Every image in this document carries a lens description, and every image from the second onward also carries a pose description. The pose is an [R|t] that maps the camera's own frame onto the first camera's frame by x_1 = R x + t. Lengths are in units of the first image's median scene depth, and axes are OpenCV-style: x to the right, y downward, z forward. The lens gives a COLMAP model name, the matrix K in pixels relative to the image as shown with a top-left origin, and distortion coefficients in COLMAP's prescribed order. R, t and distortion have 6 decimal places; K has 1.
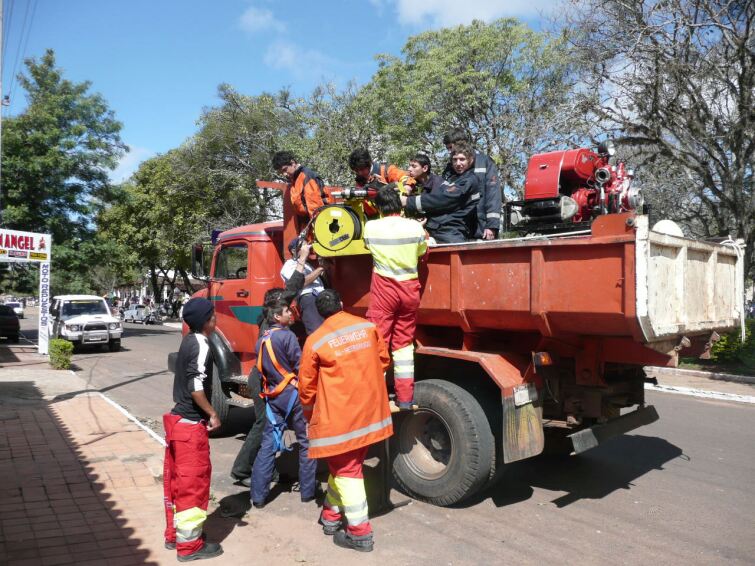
lens RADIAL K [[635.1, 0, 377.3], [0, 635.1, 284.2], [0, 0, 1]] dist [-0.007388, 0.007003]
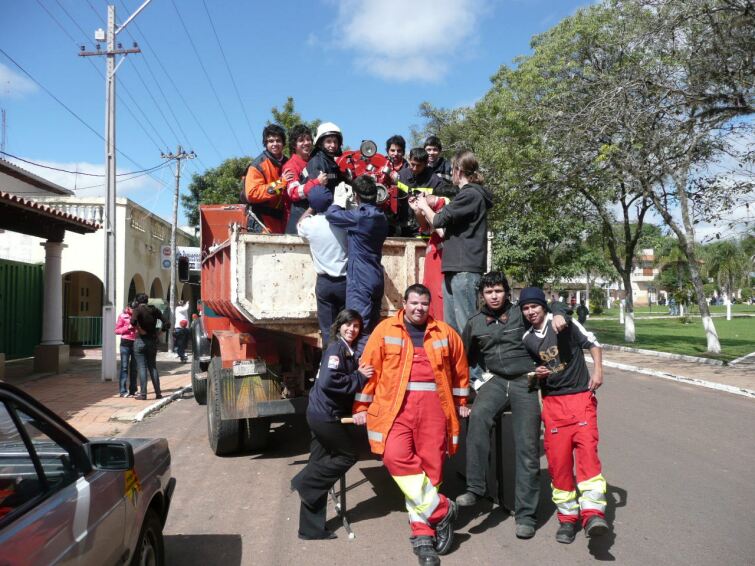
lens RADIAL K [[635.1, 0, 377.3], [0, 635.1, 284.2], [0, 0, 1]] dist [-0.007388, 0.007003]
pose [[0.885948, -0.032248, -0.462662, 0.855299], [0.029251, 0.999479, -0.013653, 0.028948], [0.462861, -0.001438, 0.886430, 0.016935]]
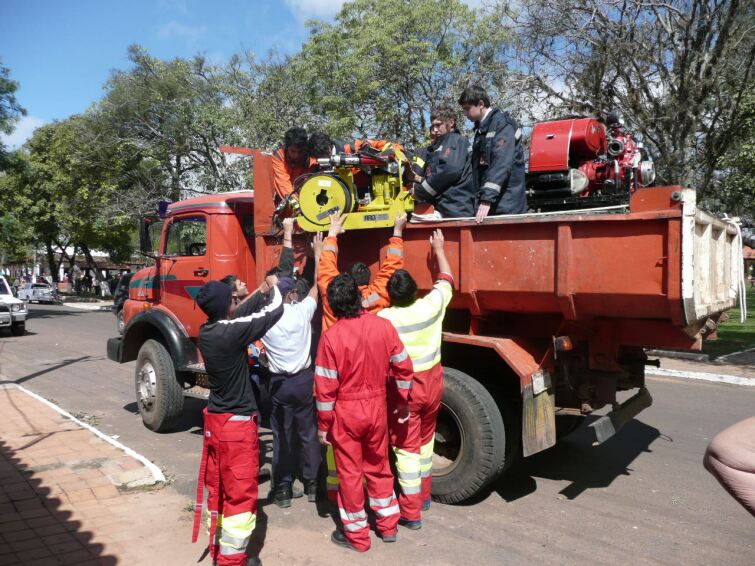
lens RADIAL K [[635.1, 0, 377.3], [0, 635.1, 284.2], [0, 0, 1]] dist [-0.007388, 0.007003]
pose [[0.989615, -0.002251, 0.143726, -0.121160], [-0.002751, 0.999398, 0.034594, -0.000459], [-0.143718, -0.034630, 0.989013, 0.105681]]
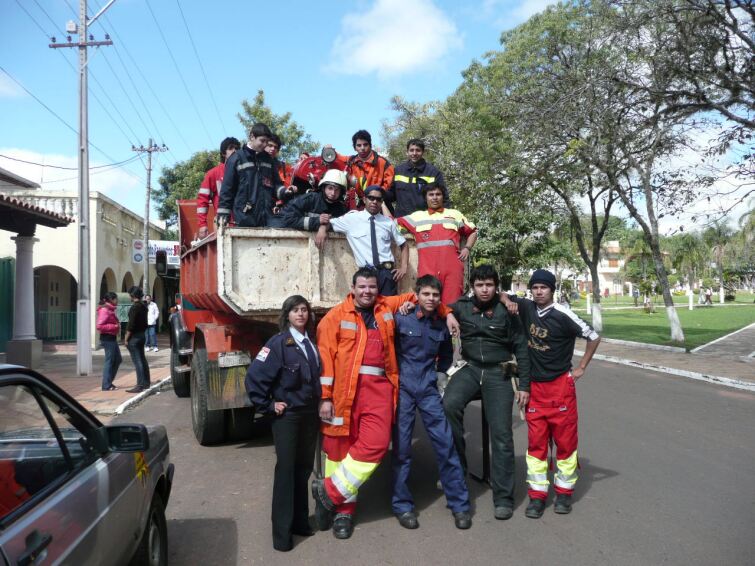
lens RADIAL K [[635.1, 0, 377.3], [0, 635.1, 284.2], [0, 0, 1]] dist [-0.007388, 0.007003]
pose [[0.906529, -0.033099, -0.420844, 0.852087], [0.035990, 0.999352, -0.001074, 0.030257], [0.420607, -0.014173, 0.907132, -0.019676]]
